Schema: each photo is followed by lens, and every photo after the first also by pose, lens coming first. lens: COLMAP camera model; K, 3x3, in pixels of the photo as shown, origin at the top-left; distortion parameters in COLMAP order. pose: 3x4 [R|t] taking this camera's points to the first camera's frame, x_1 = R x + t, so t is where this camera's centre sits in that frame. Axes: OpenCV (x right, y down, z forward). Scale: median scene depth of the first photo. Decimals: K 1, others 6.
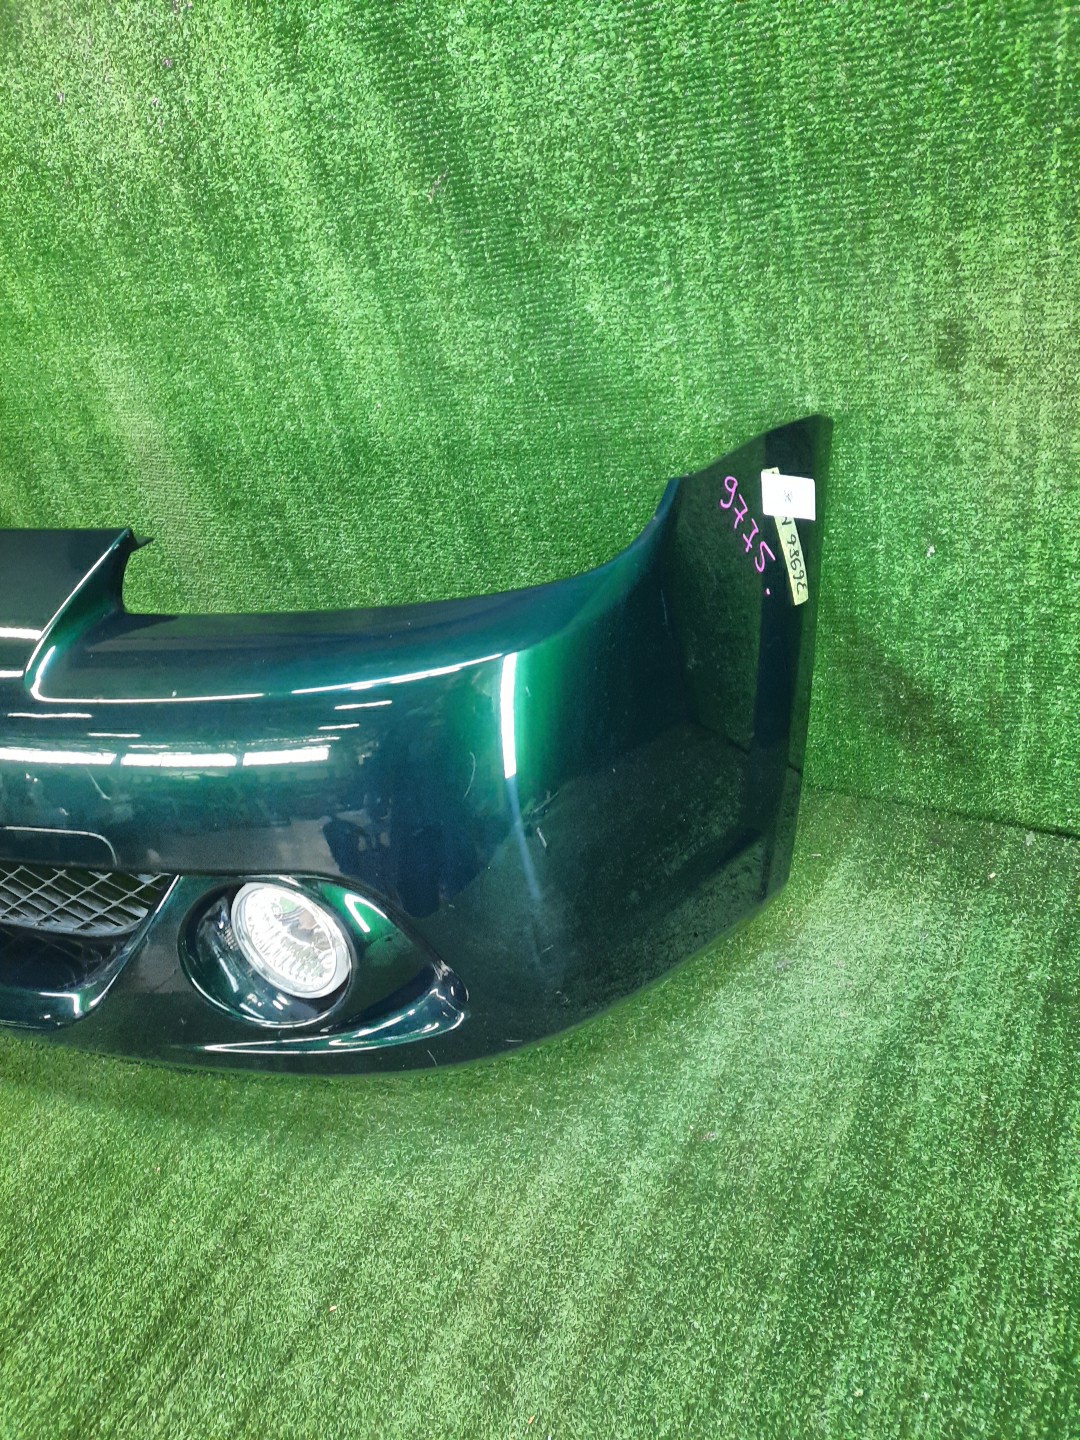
lens RADIAL K [[1090.9, 0, 540.0], [0, 1090.9, 720.0], [0, 0, 1]] dist [0.059720, -0.062872]
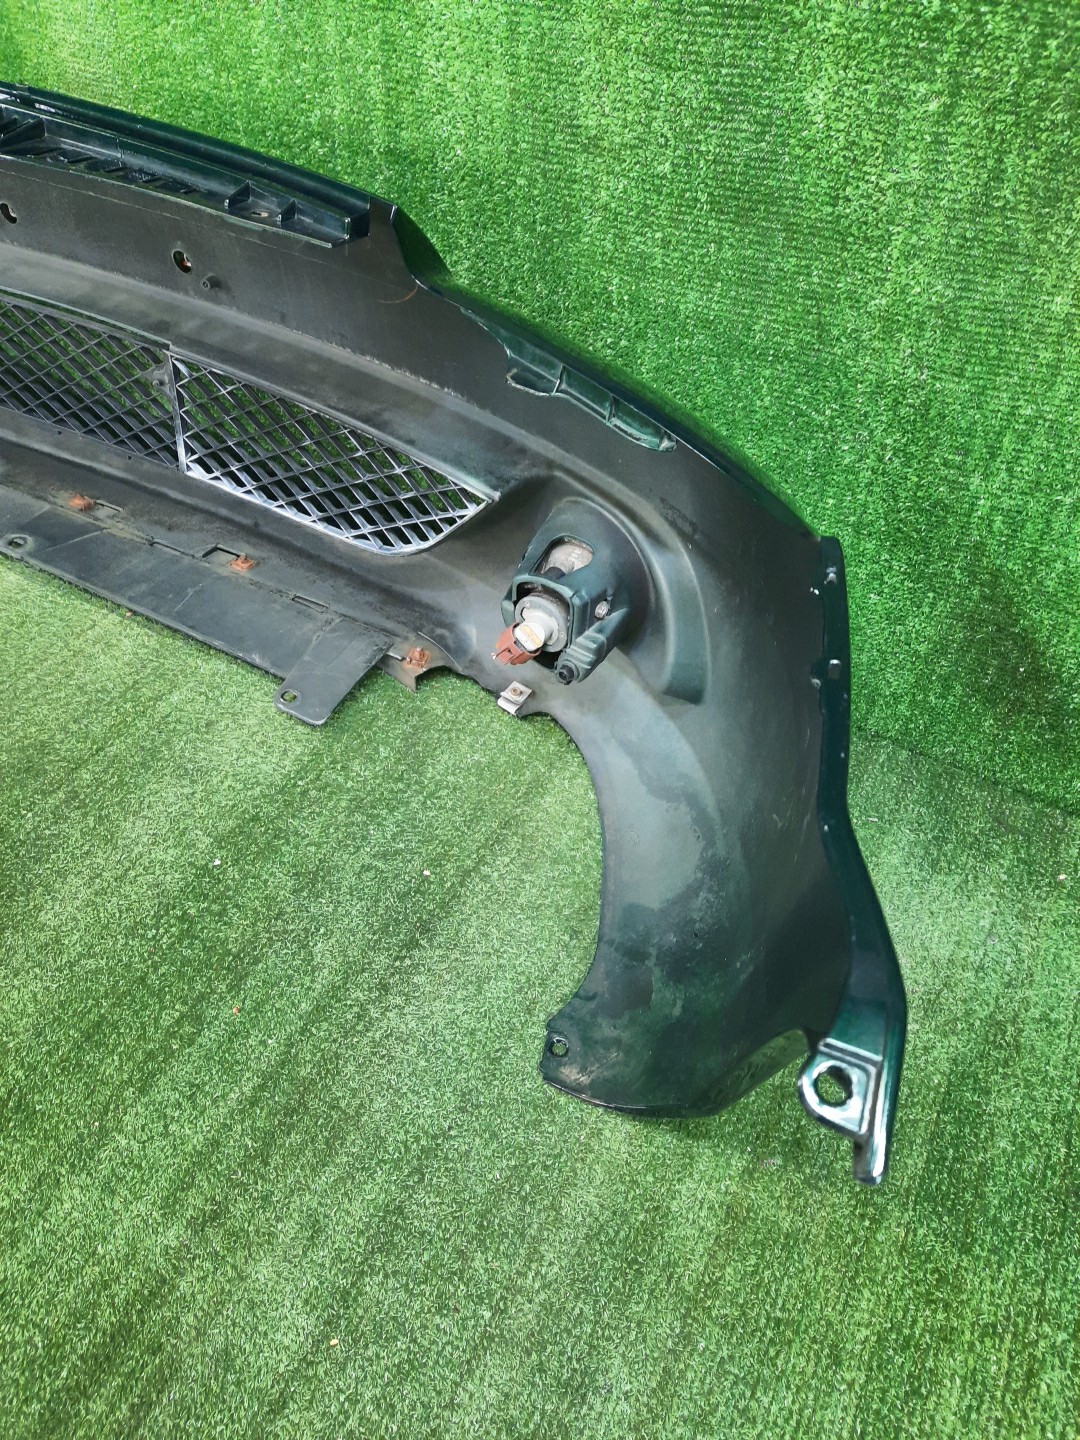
lens RADIAL K [[1065.1, 0, 540.0], [0, 1065.1, 720.0], [0, 0, 1]] dist [0.004431, 0.000266]
pose [[0.971078, 0.141827, 0.192075, -0.252347], [-0.181534, 0.961112, 0.208110, -0.113711], [-0.155090, -0.236959, 0.959061, 0.306269]]
